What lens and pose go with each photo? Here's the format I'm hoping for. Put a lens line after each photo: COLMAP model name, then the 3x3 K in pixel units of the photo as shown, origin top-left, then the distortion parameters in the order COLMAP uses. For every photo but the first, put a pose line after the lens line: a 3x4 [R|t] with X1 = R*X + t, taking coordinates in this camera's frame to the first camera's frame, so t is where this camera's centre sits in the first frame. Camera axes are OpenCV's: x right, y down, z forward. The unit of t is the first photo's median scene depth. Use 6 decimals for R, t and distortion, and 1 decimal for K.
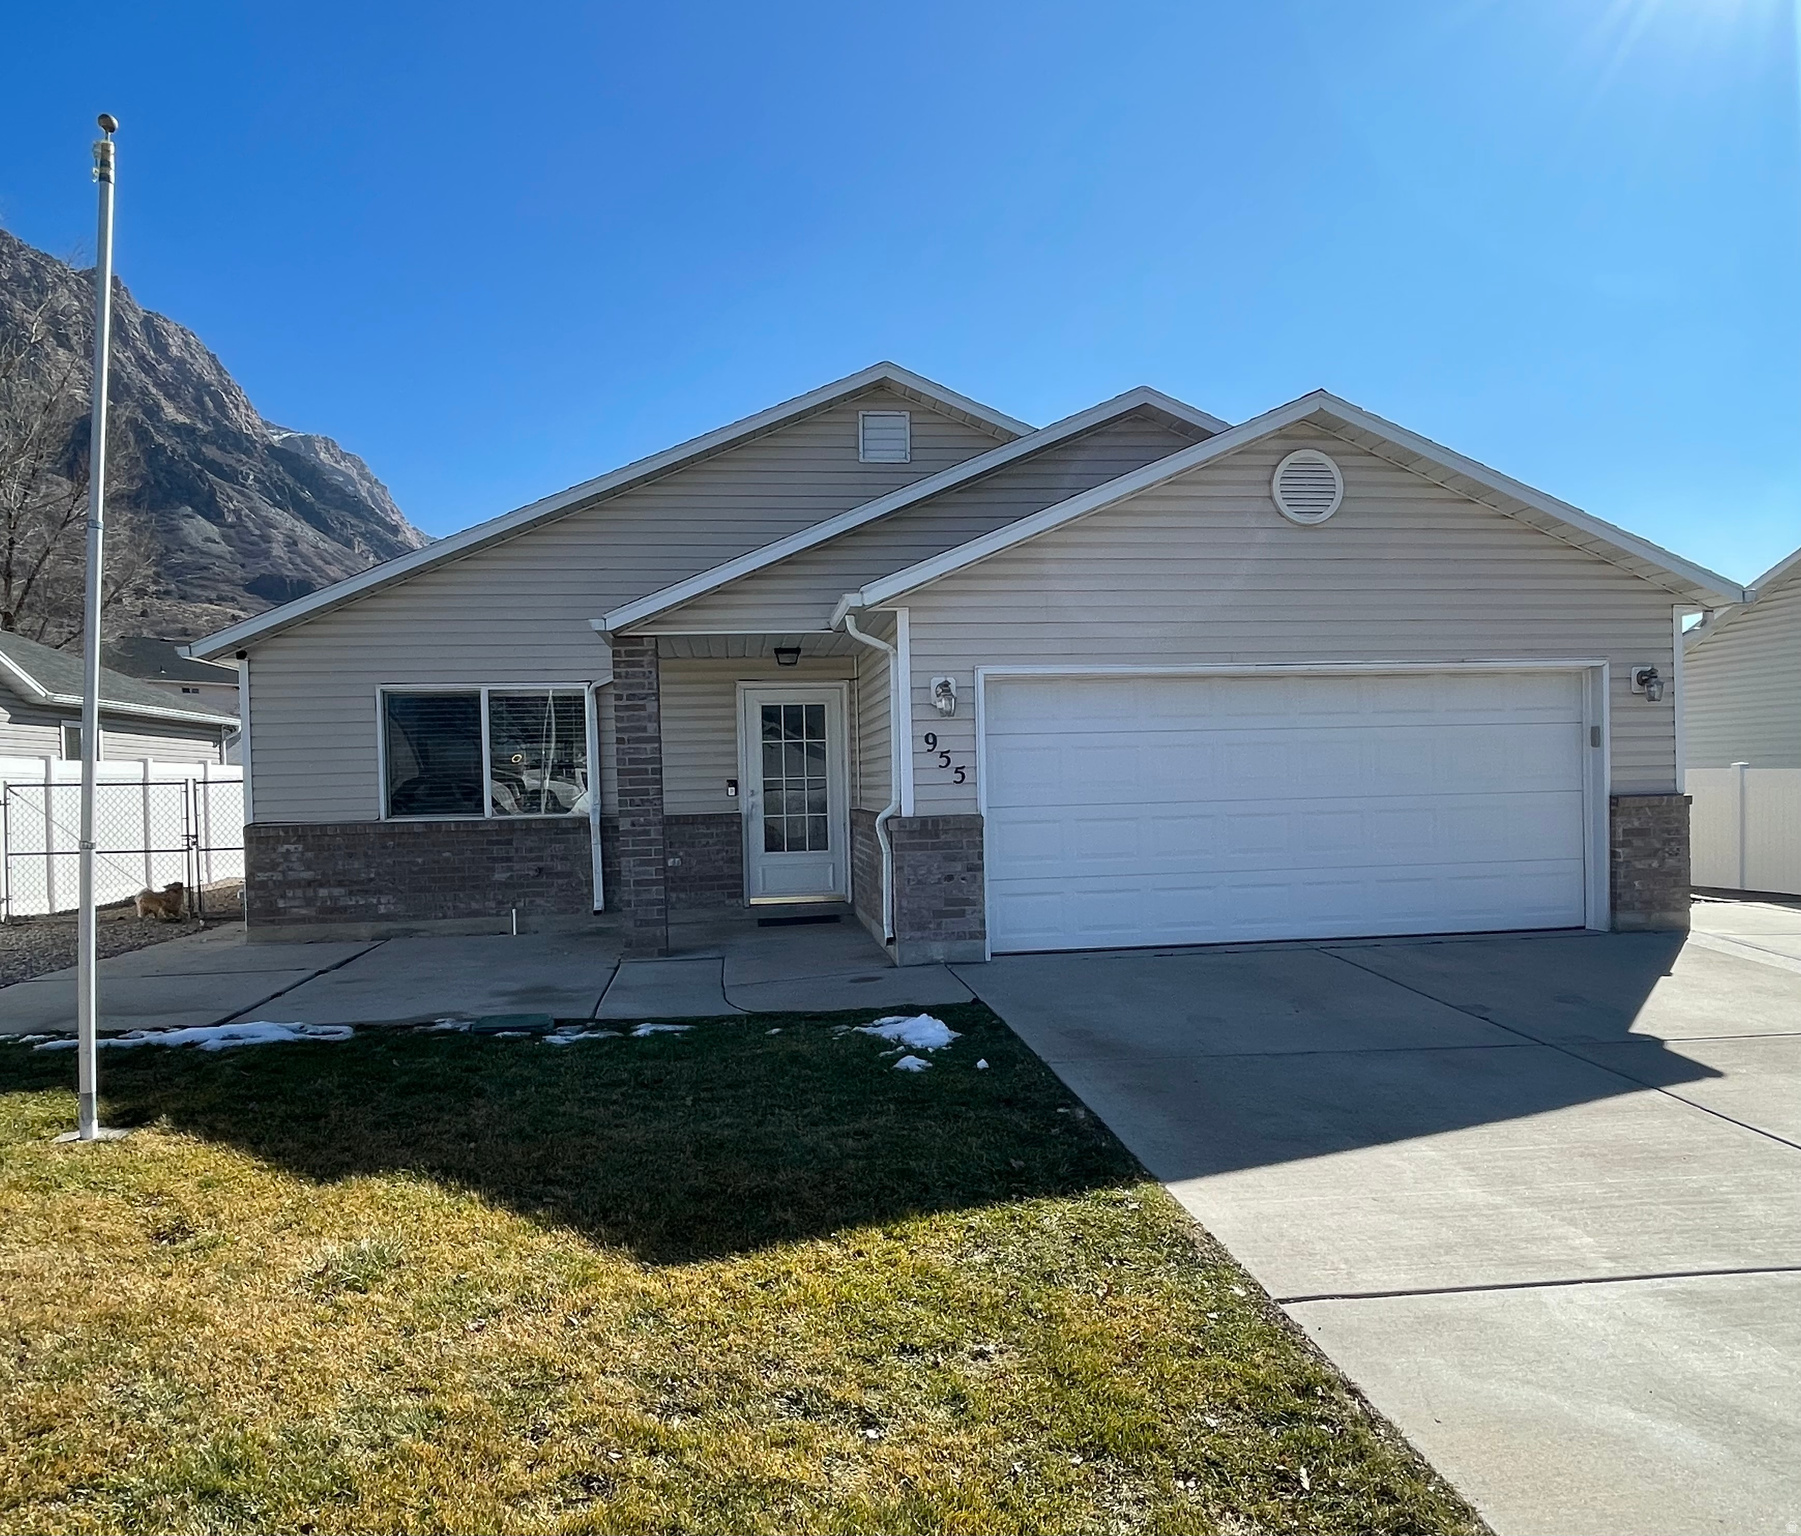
lens RADIAL K [[1244.9, 0, 896.2], [0, 1244.9, 780.9], [0, 0, 1]] dist [0.002737, -0.005722]
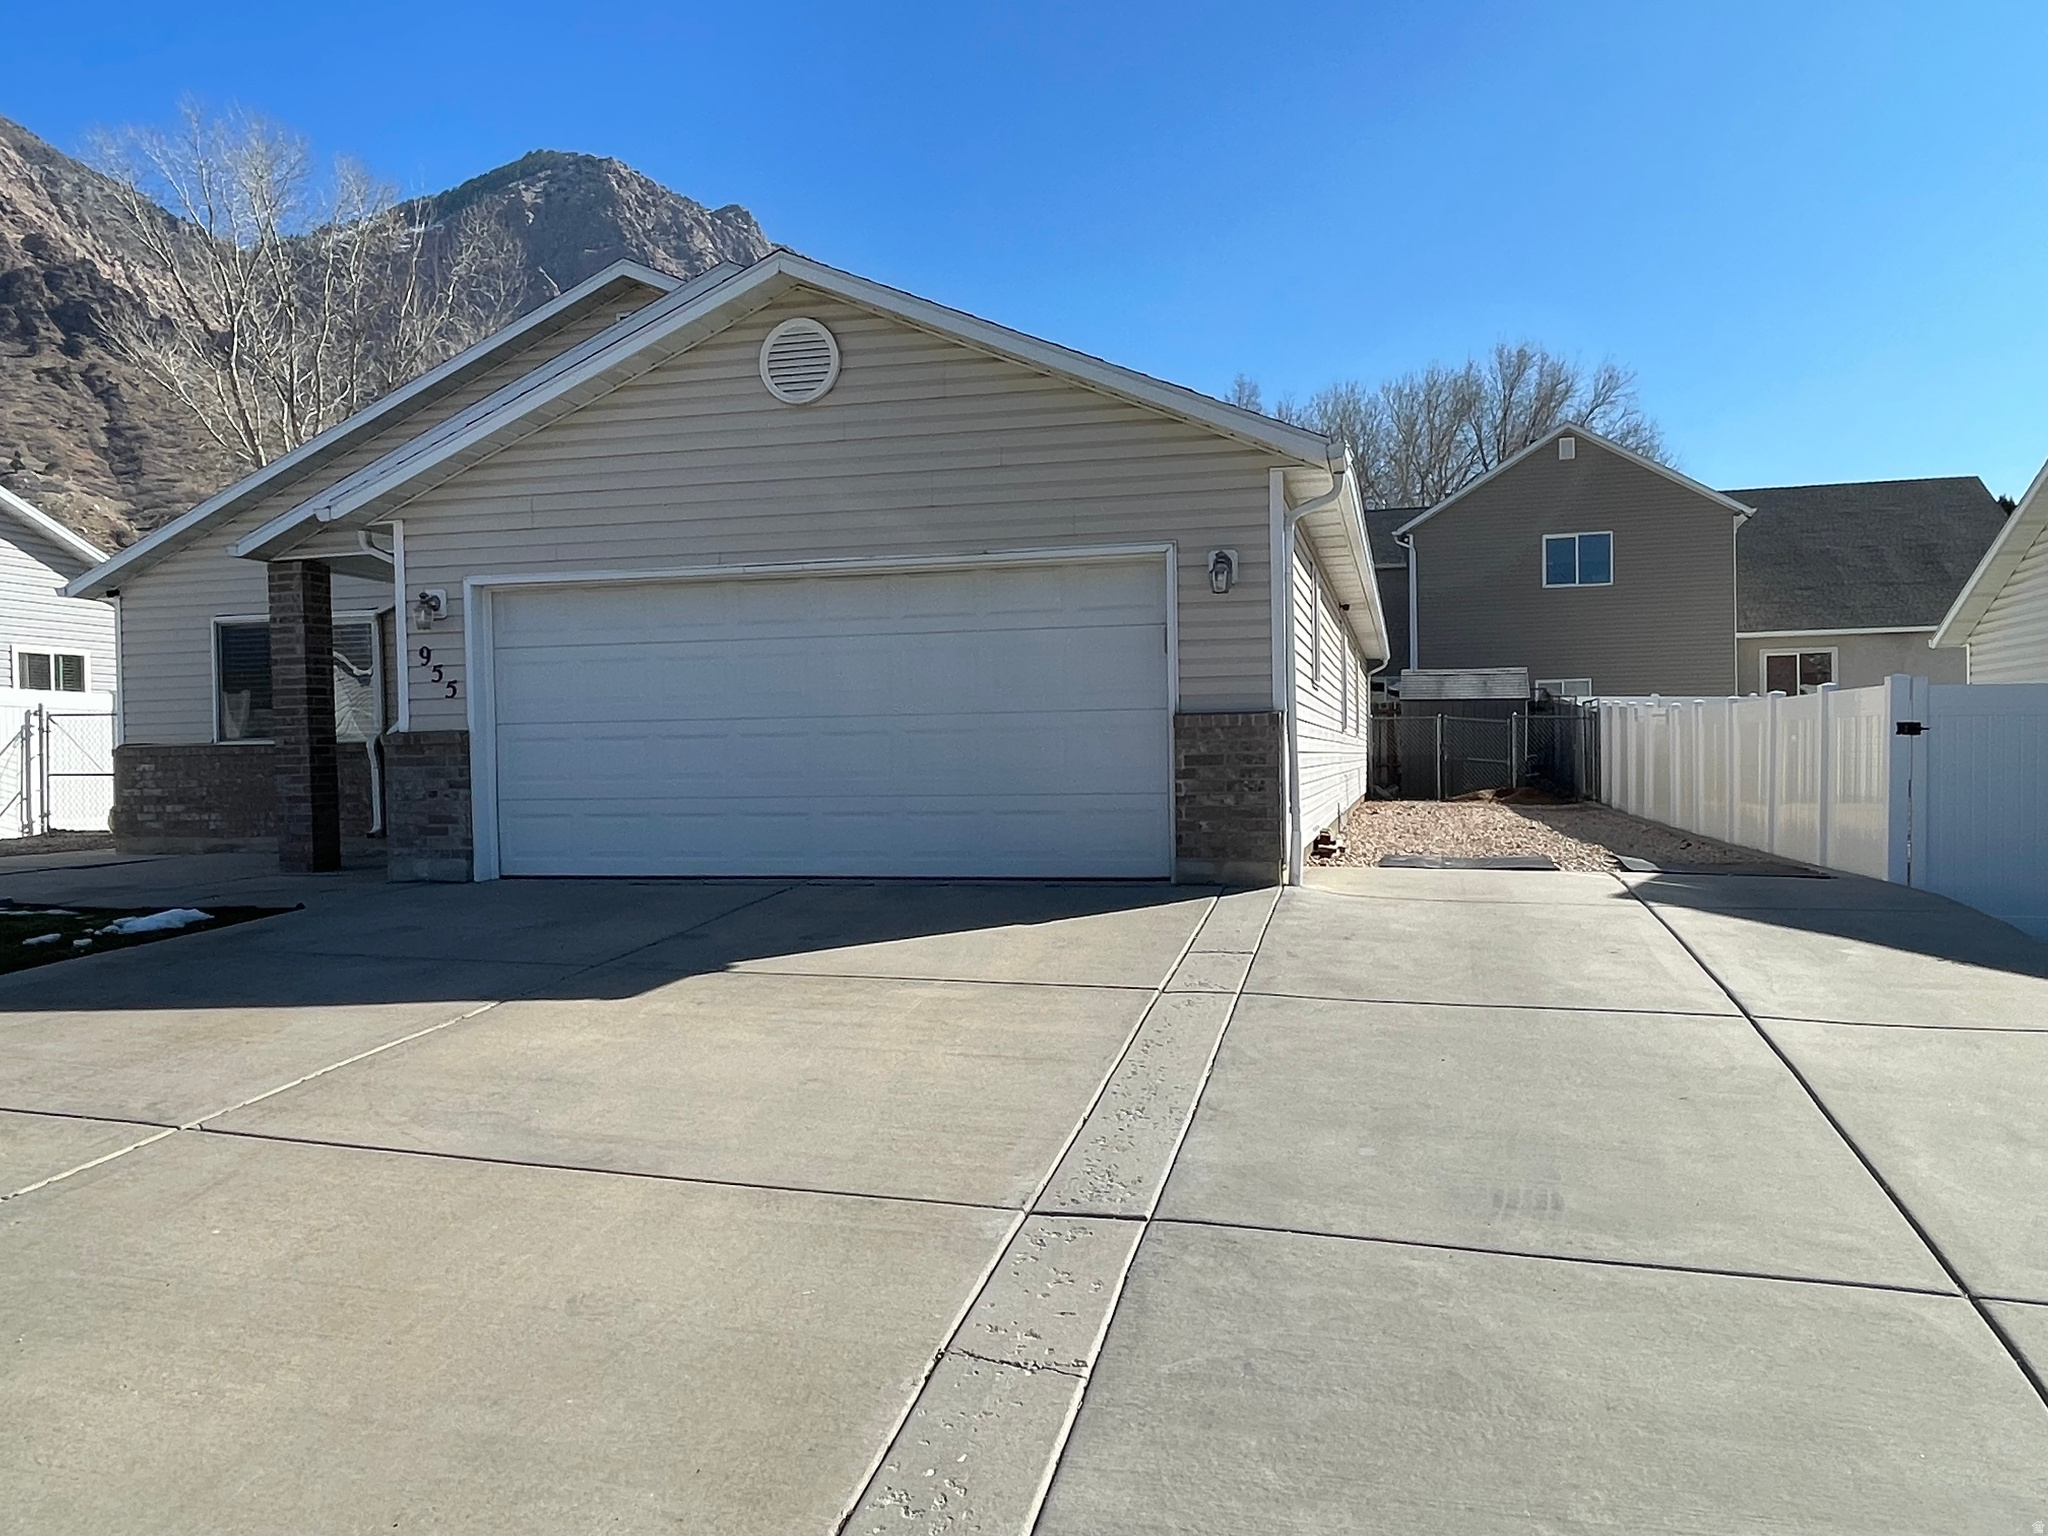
lens RADIAL K [[1507.7, 0, 1022.4], [0, 1507.7, 771.0], [0, 0, 1]] dist [-0.005899, -0.004665]
pose [[0.928465, 0.013628, -0.371171, 0.839379], [-0.007251, 0.999801, 0.018573, 0.031256], [0.371350, -0.014553, 0.928379, 0.063955]]
